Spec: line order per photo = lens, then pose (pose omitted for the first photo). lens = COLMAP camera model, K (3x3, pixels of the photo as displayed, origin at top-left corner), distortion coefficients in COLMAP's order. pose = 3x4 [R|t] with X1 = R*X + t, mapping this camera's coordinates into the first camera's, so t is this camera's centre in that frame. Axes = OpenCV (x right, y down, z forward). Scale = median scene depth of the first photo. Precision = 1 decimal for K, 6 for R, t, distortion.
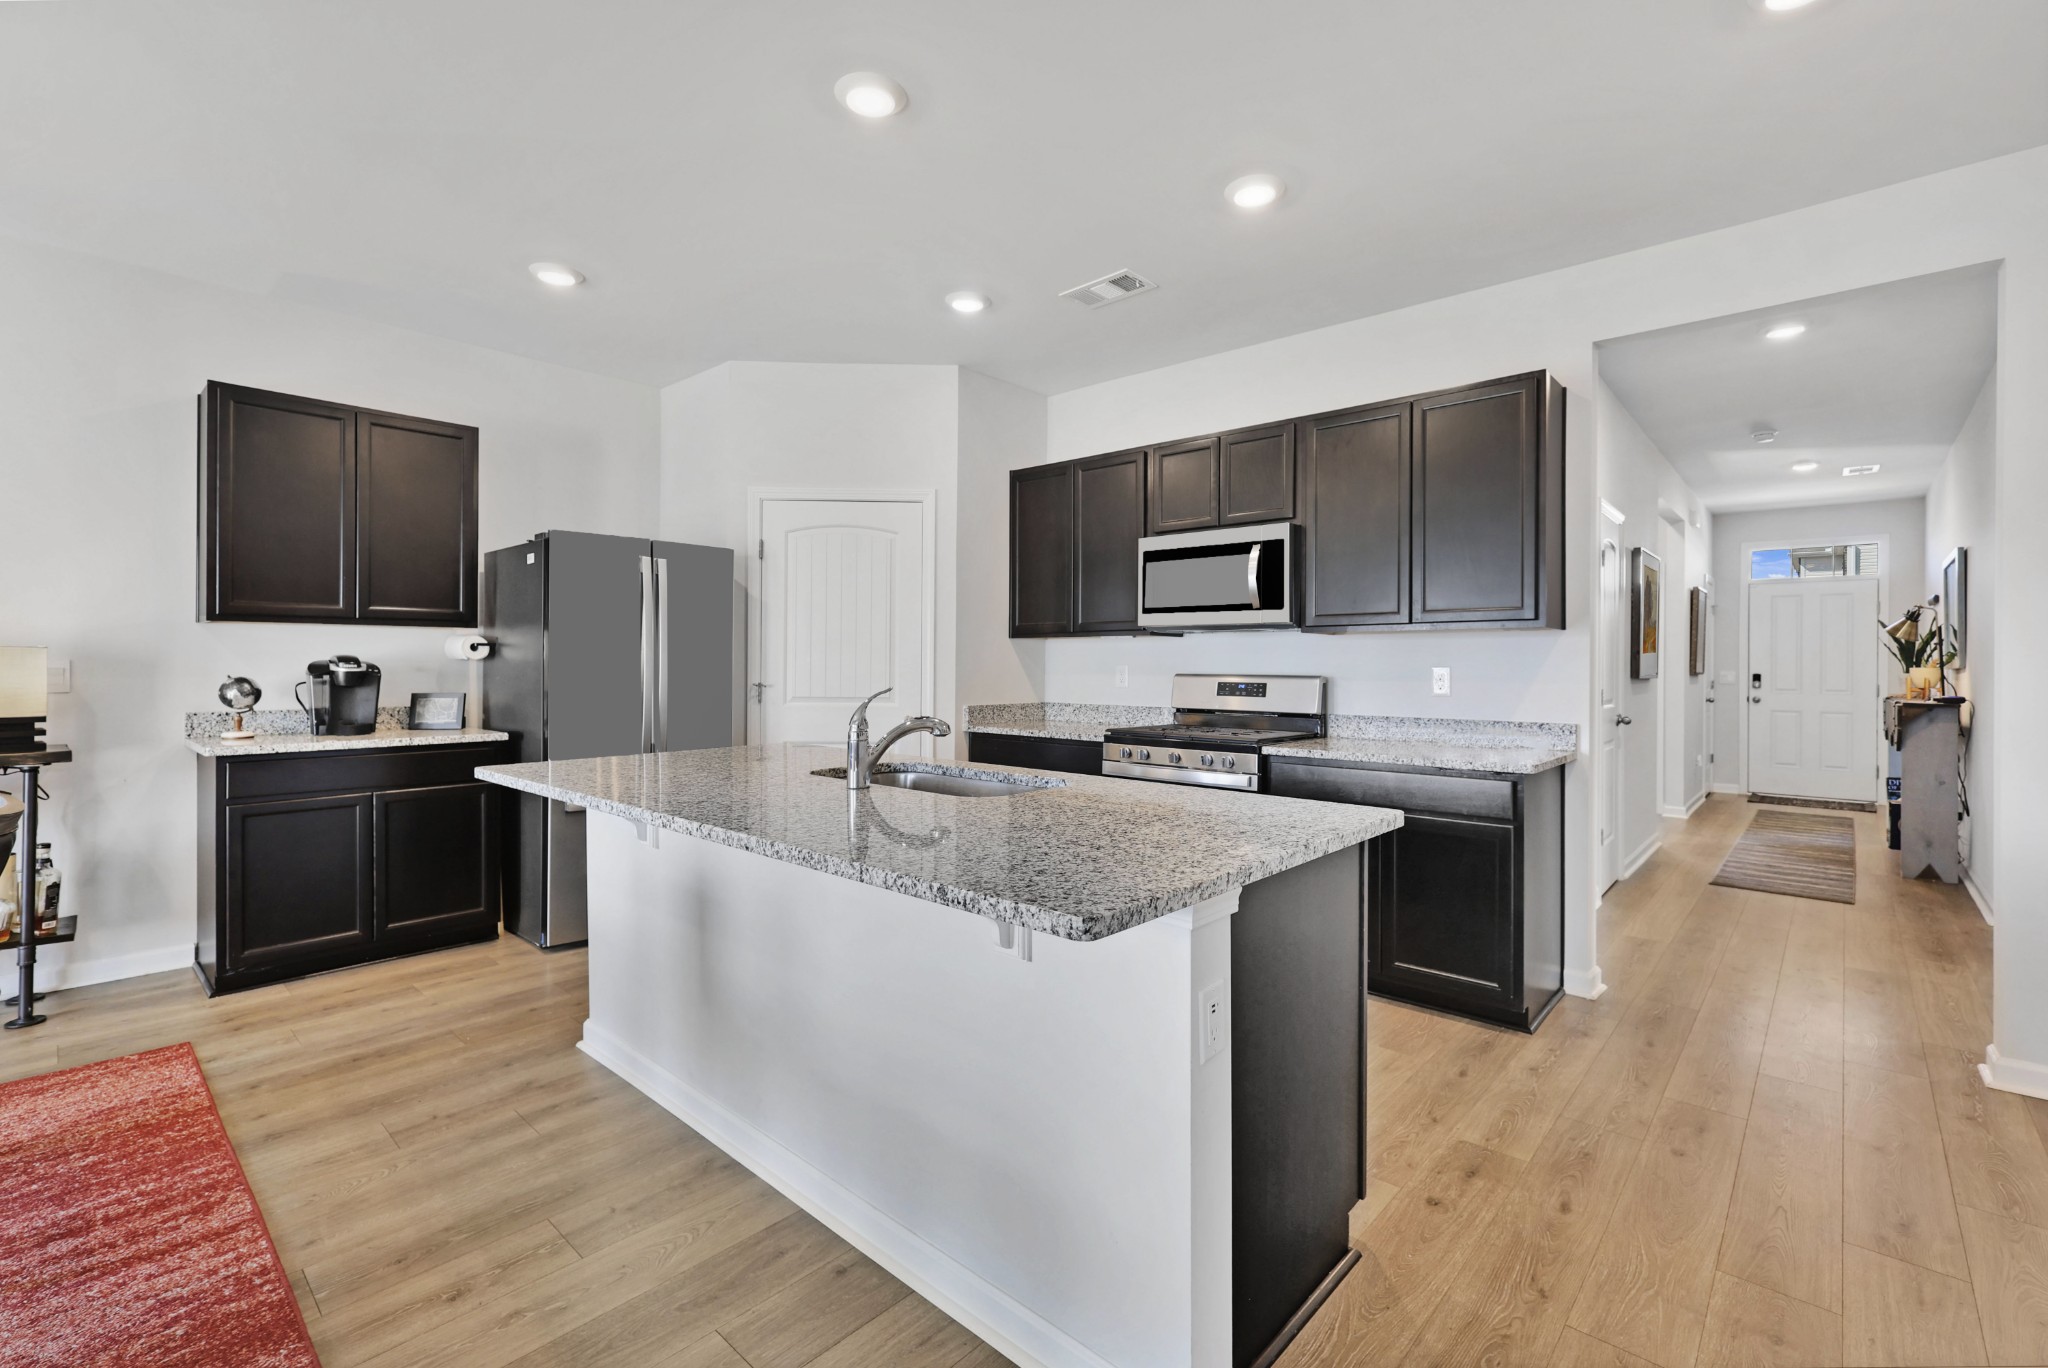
lens RADIAL K [[912.0, 0, 1037.1], [0, 912.0, 674.8], [0, 0, 1]] dist [0.000040, 0.007175]
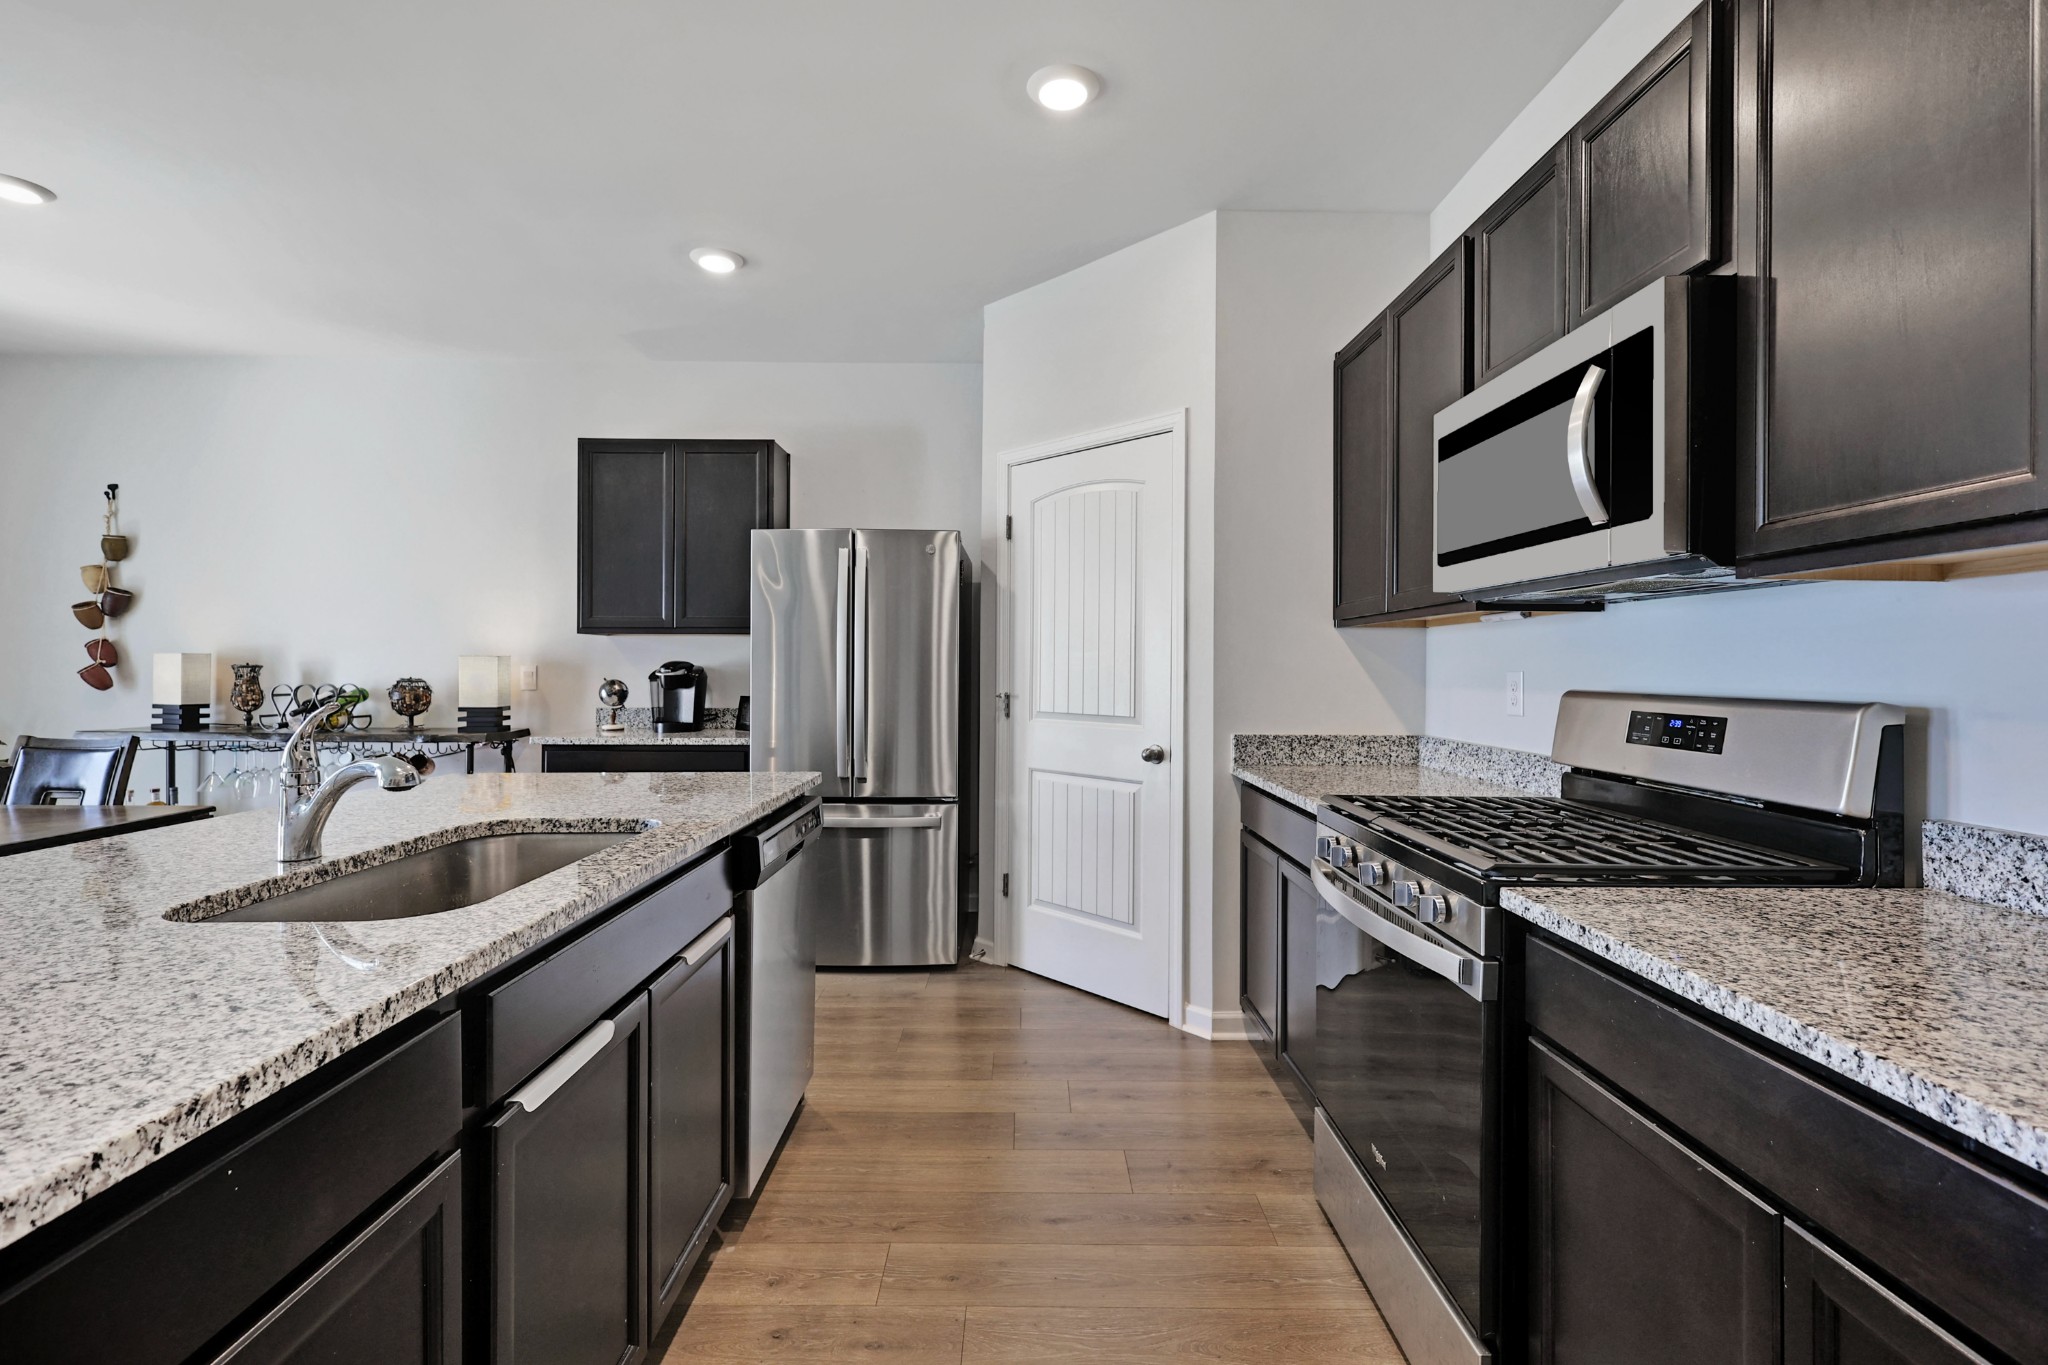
lens RADIAL K [[920.5, 0, 1025.0], [0, 920.5, 665.0], [0, 0, 1]] dist [-0.000345, -0.000469]
pose [[0.671702, -0.002841, -0.740816, 0.366930], [-0.010266, 0.999861, -0.013143, -0.006133], [0.740750, 0.016434, 0.671579, 0.551158]]
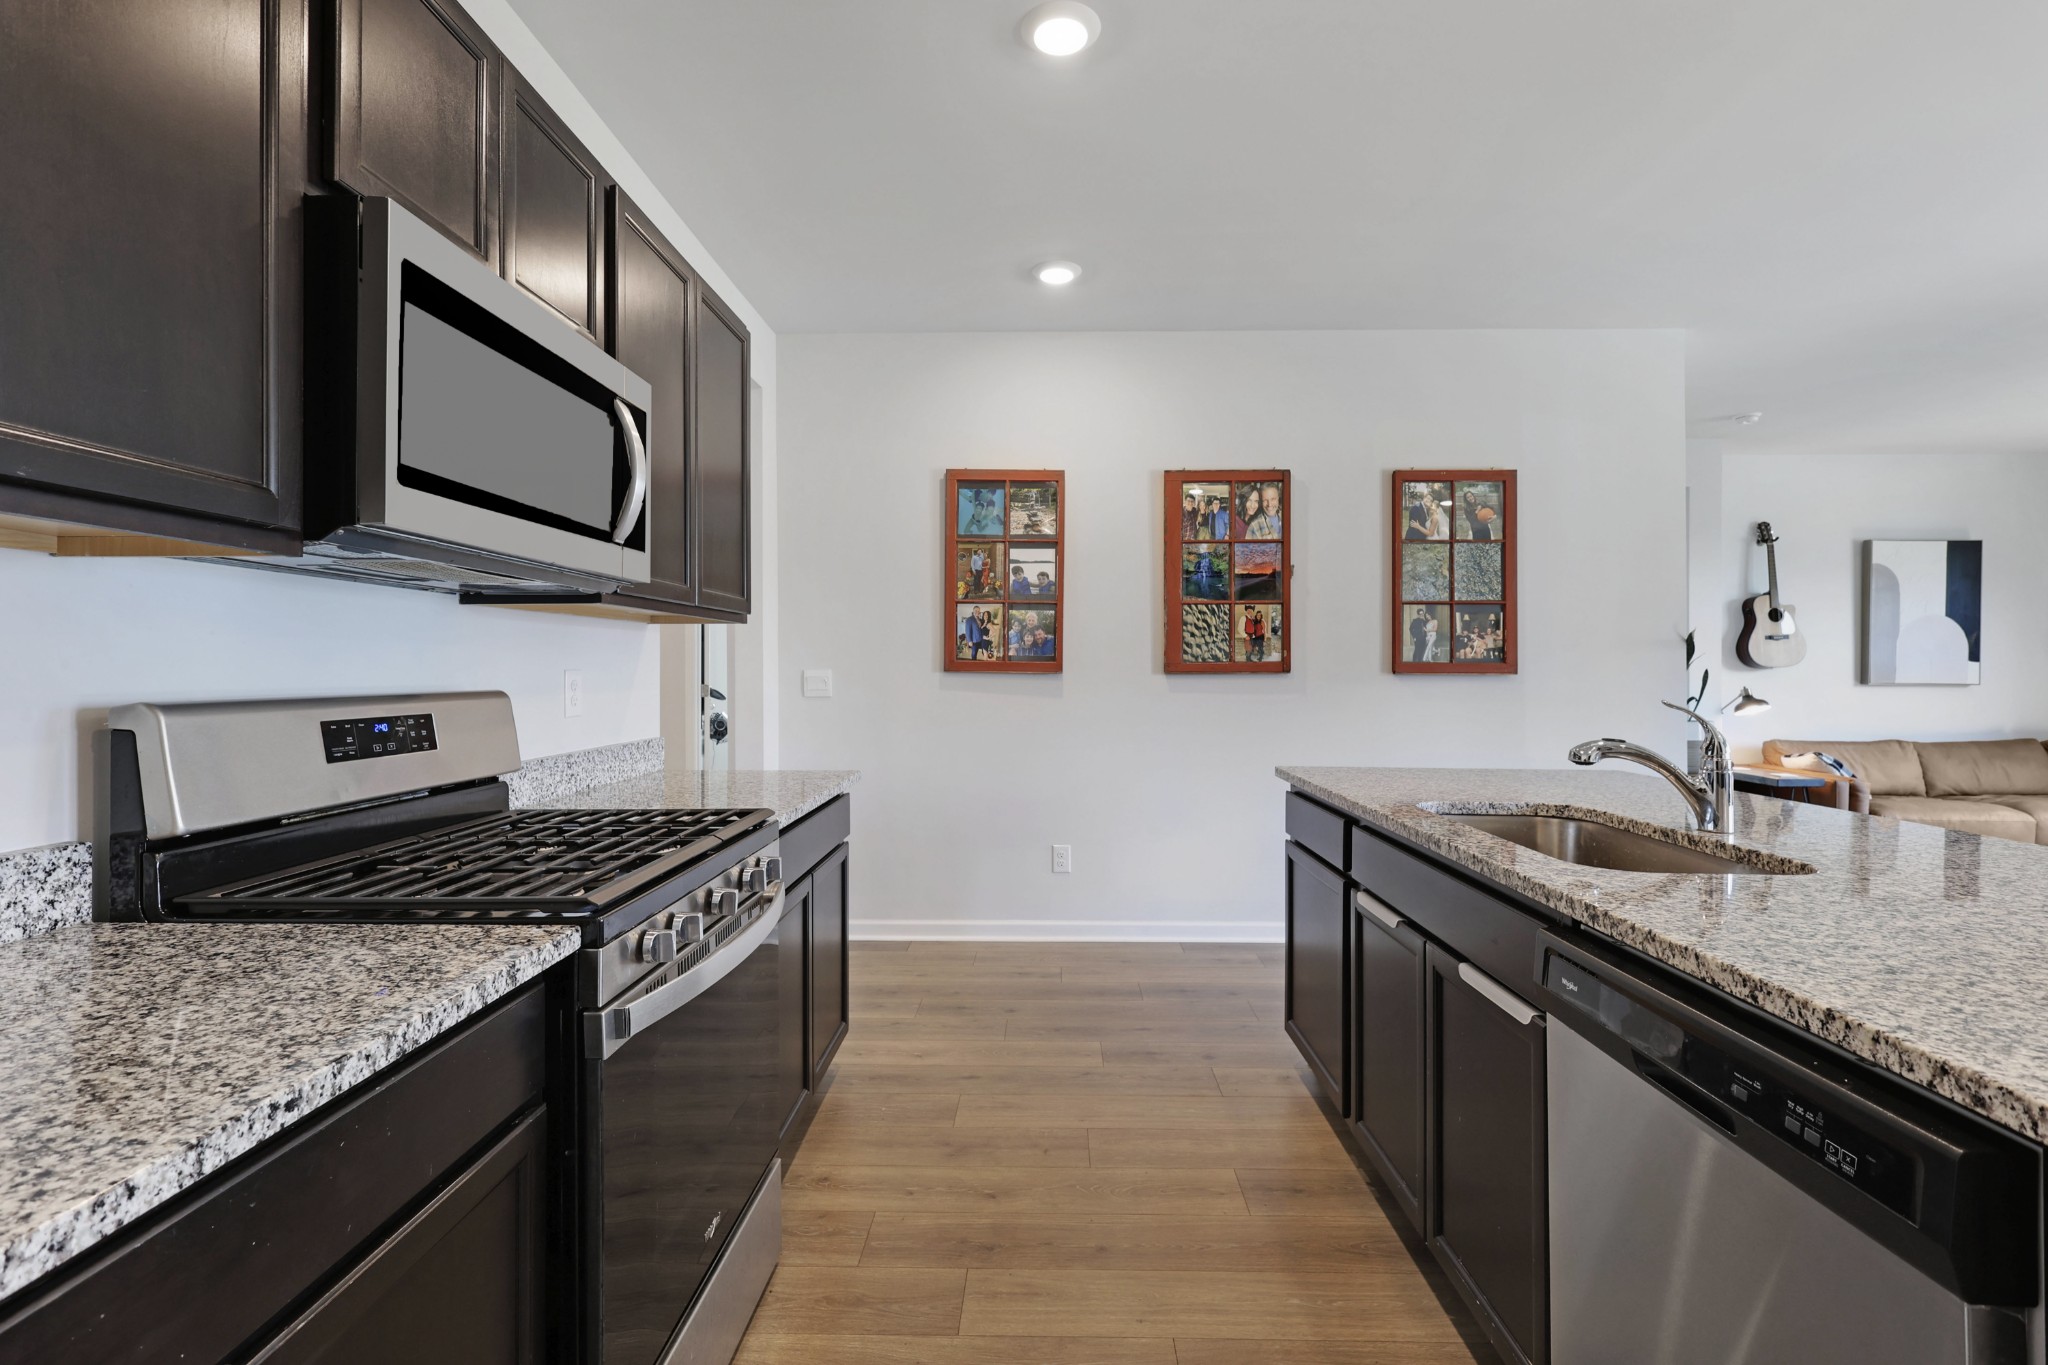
lens RADIAL K [[912.0, 0, 1037.1], [0, 912.0, 673.3], [0, 0, 1]] dist [0.000040, 0.007175]
pose [[-0.650602, -0.008810, 0.759368, -0.240954], [0.004247, 0.999875, 0.015239, -0.014989], [-0.759407, 0.013140, -0.650483, 1.136457]]
